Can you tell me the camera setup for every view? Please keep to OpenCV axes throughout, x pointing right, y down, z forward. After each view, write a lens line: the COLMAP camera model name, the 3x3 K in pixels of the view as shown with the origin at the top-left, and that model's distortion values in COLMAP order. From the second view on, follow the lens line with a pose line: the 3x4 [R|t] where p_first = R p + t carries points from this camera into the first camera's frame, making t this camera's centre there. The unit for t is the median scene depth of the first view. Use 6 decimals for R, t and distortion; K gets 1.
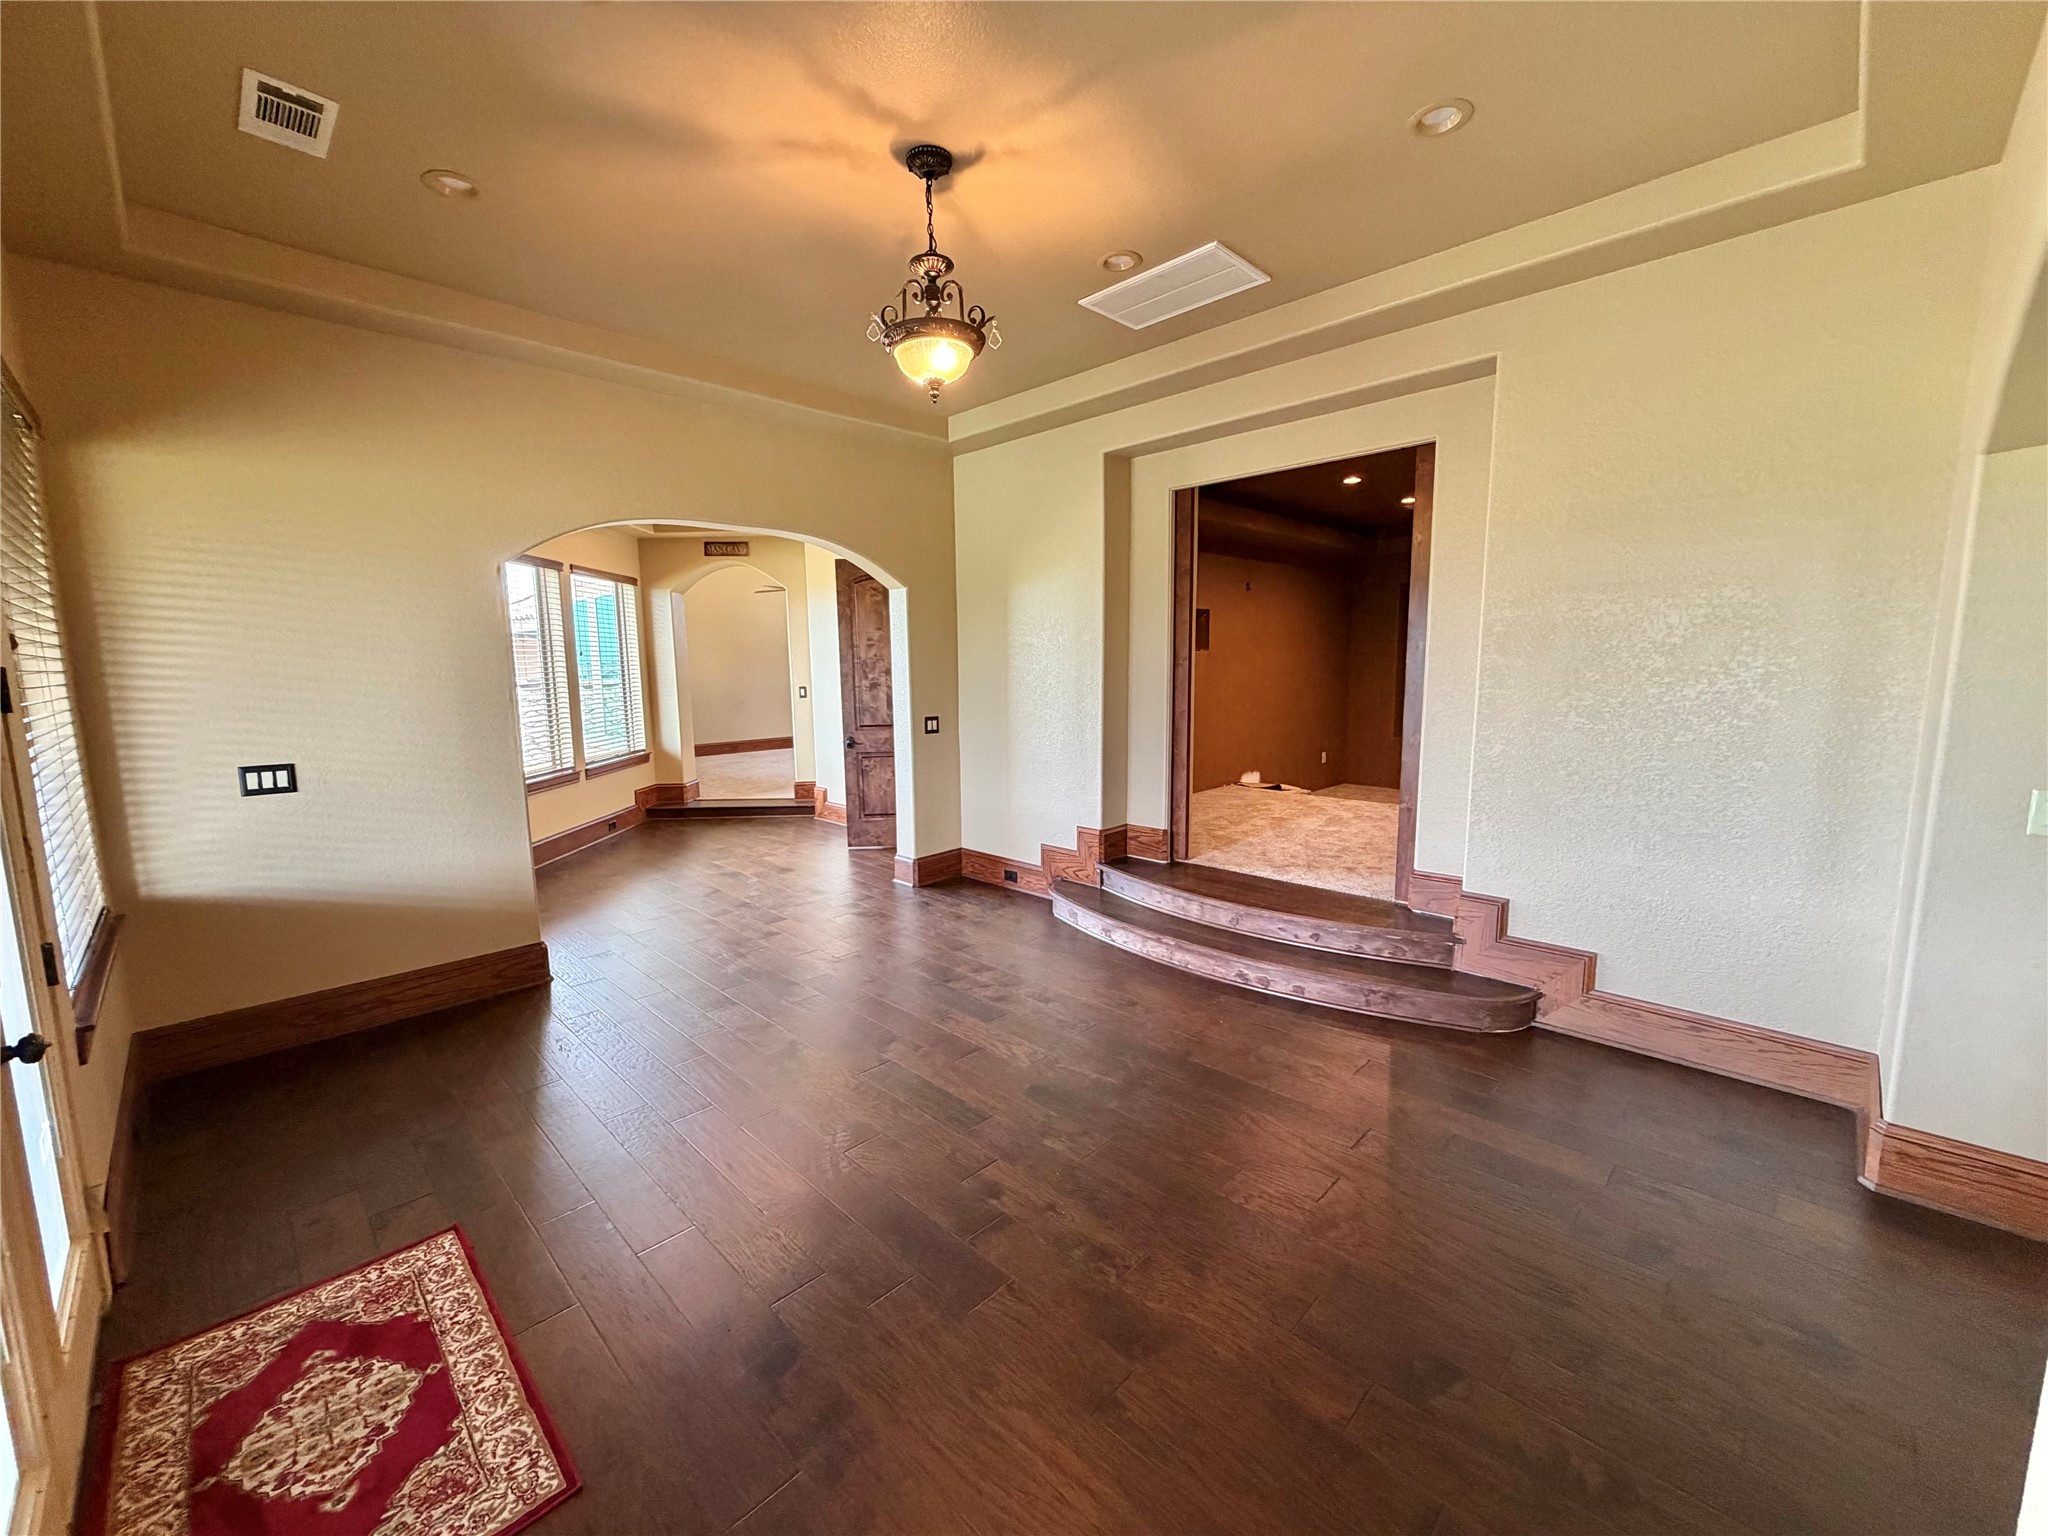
lens RADIAL K [[818.5, 0, 1019.4], [0, 818.5, 771.2], [0, 0, 1]] dist [-0.000965, 0.000676]
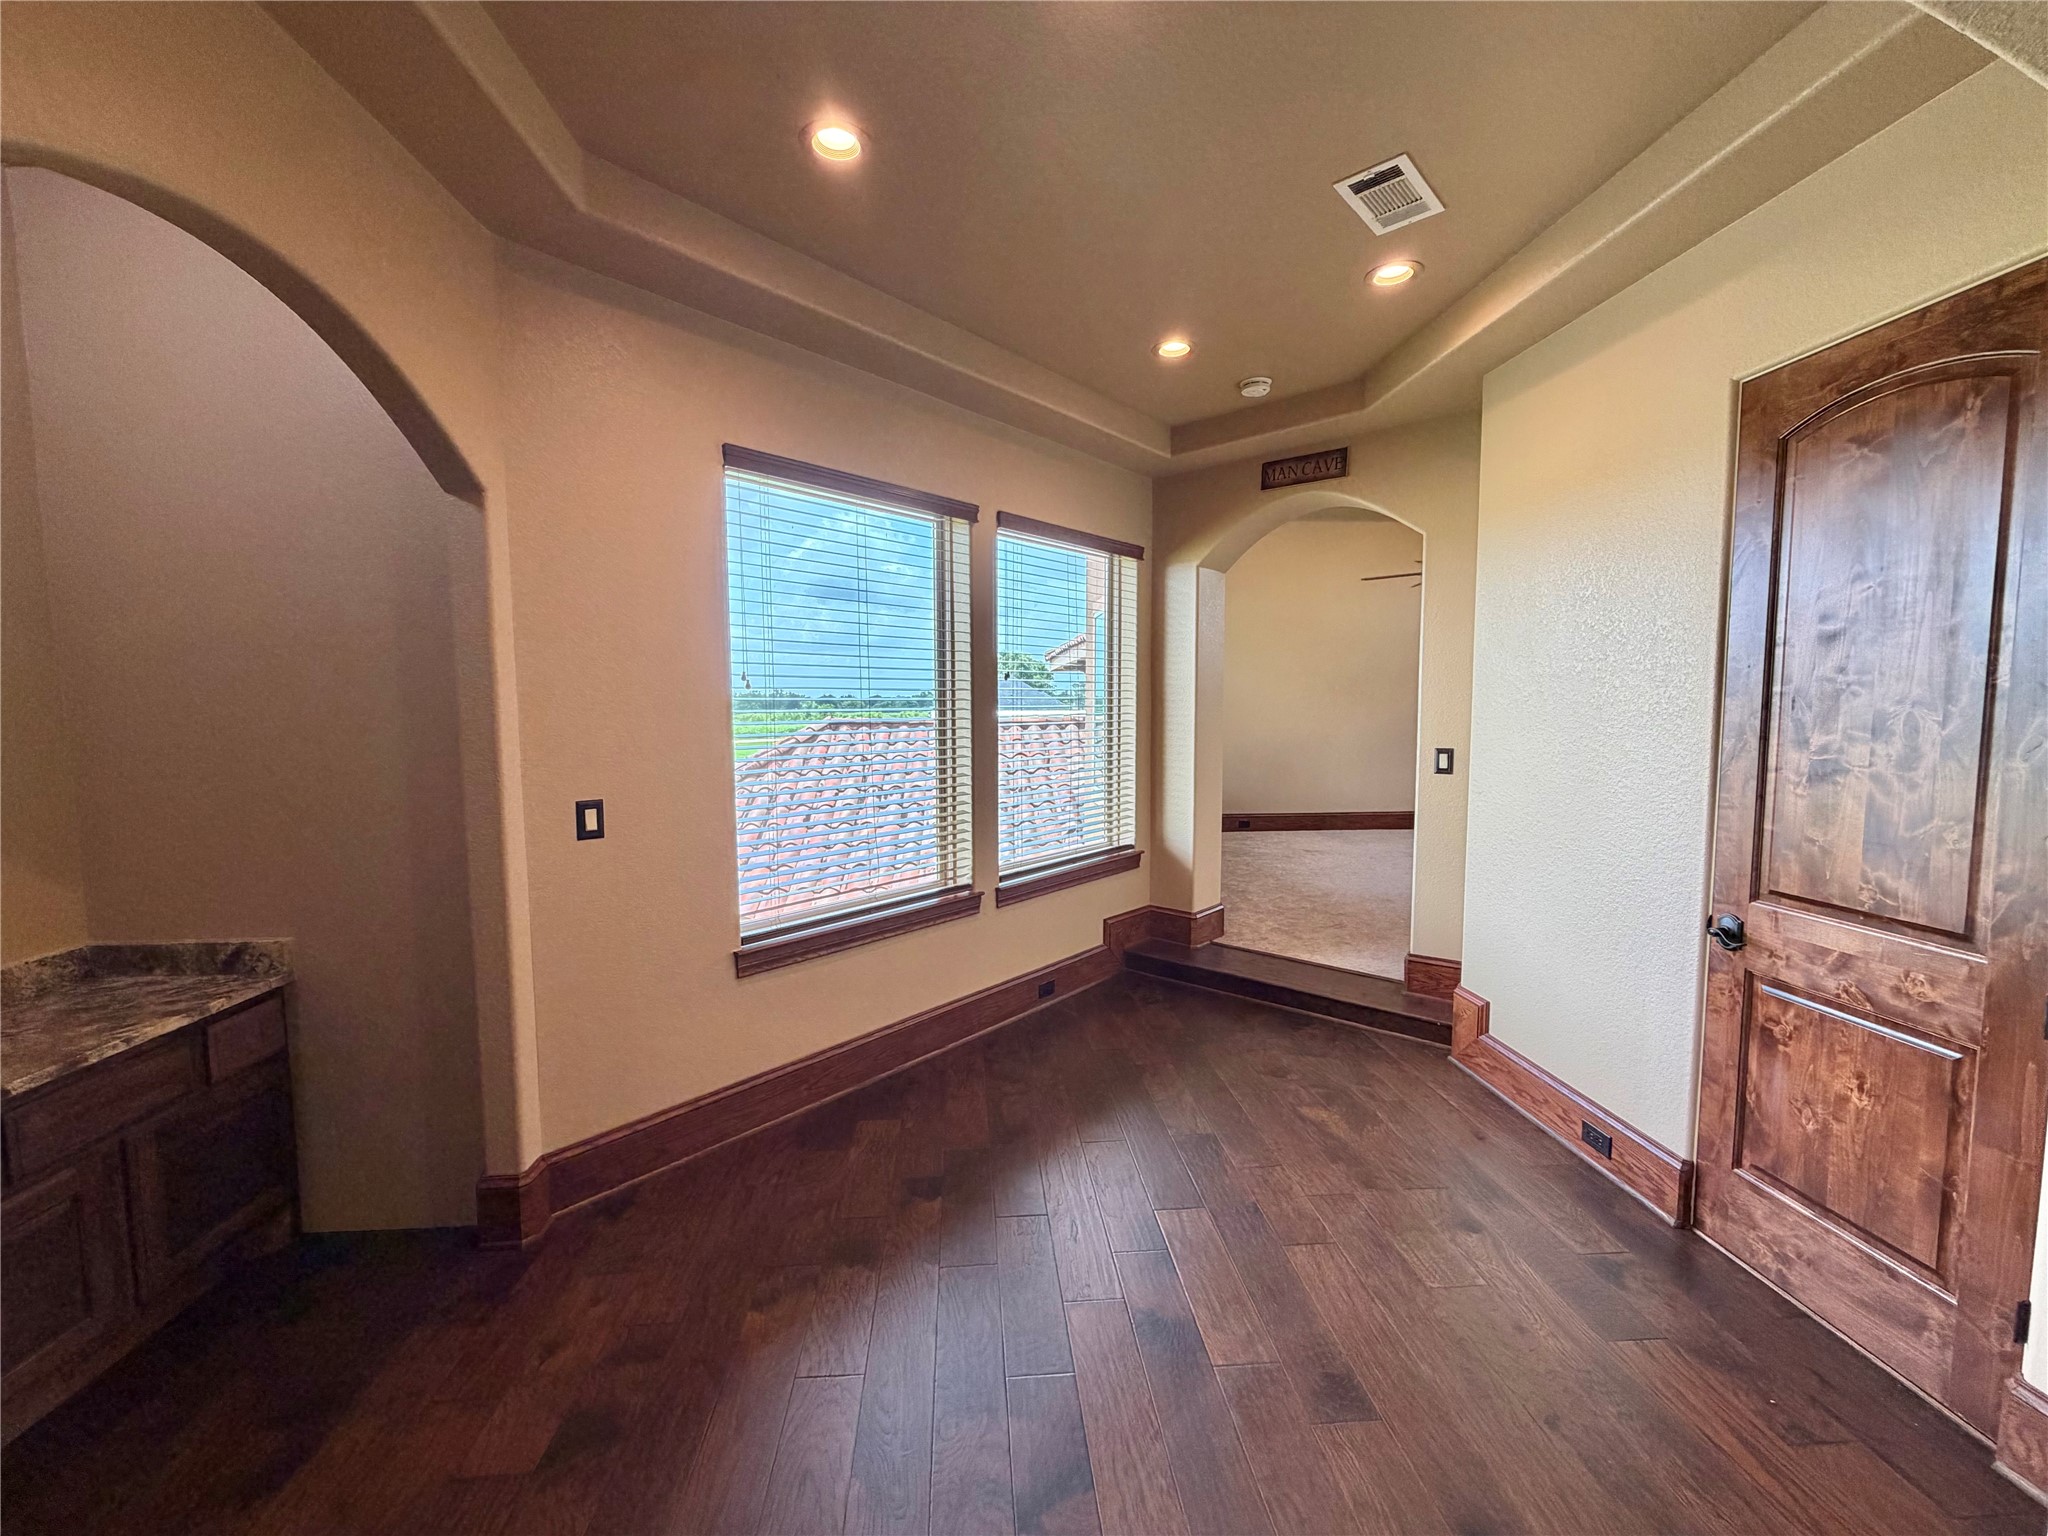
lens RADIAL K [[818.5, 0, 1019.8], [0, 818.5, 762.0], [0, 0, 1]] dist [-0.000965, 0.000676]
pose [[0.749119, 0.057347, -0.659948, -0.146997], [-0.091411, 0.995664, -0.017243, -0.068206], [0.656098, 0.073243, 0.751113, 0.525703]]
